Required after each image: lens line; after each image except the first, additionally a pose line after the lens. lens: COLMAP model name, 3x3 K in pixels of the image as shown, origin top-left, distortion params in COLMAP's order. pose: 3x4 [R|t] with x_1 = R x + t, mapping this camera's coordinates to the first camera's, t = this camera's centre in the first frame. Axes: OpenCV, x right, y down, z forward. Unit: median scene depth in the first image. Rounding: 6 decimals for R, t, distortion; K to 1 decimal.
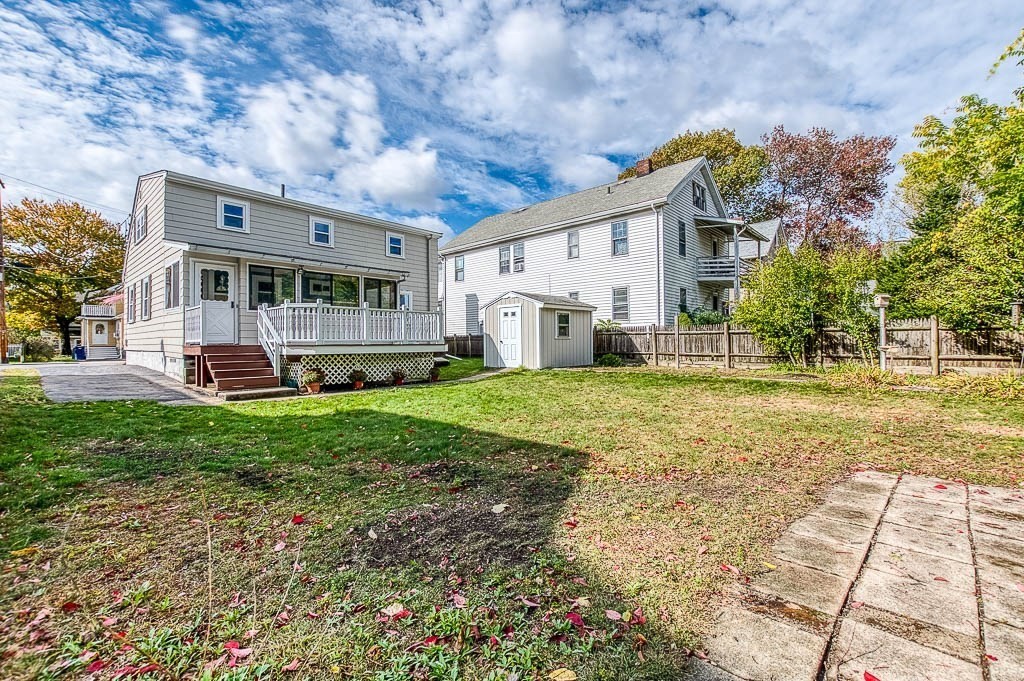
lens RADIAL K [[451.0, 0, 512.0], [0, 451.0, 340.5], [0, 0, 1]] dist [-0.016780, -0.000268]
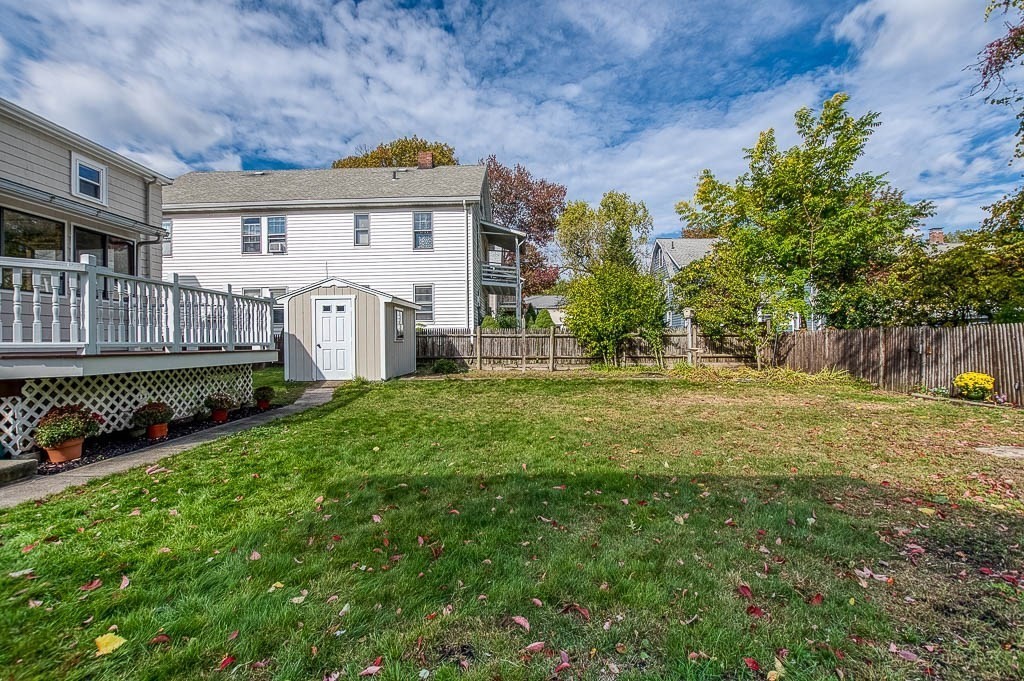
lens RADIAL K [[448.2, 0, 512.0], [0, 448.2, 340.5], [0, 0, 1]] dist [-0.002188, -0.000300]
pose [[0.757101, 0.003403, 0.653289, -0.259158], [0.000258, 0.999985, -0.005509, -0.001411], [-0.653298, 0.004339, 0.757088, 0.242148]]
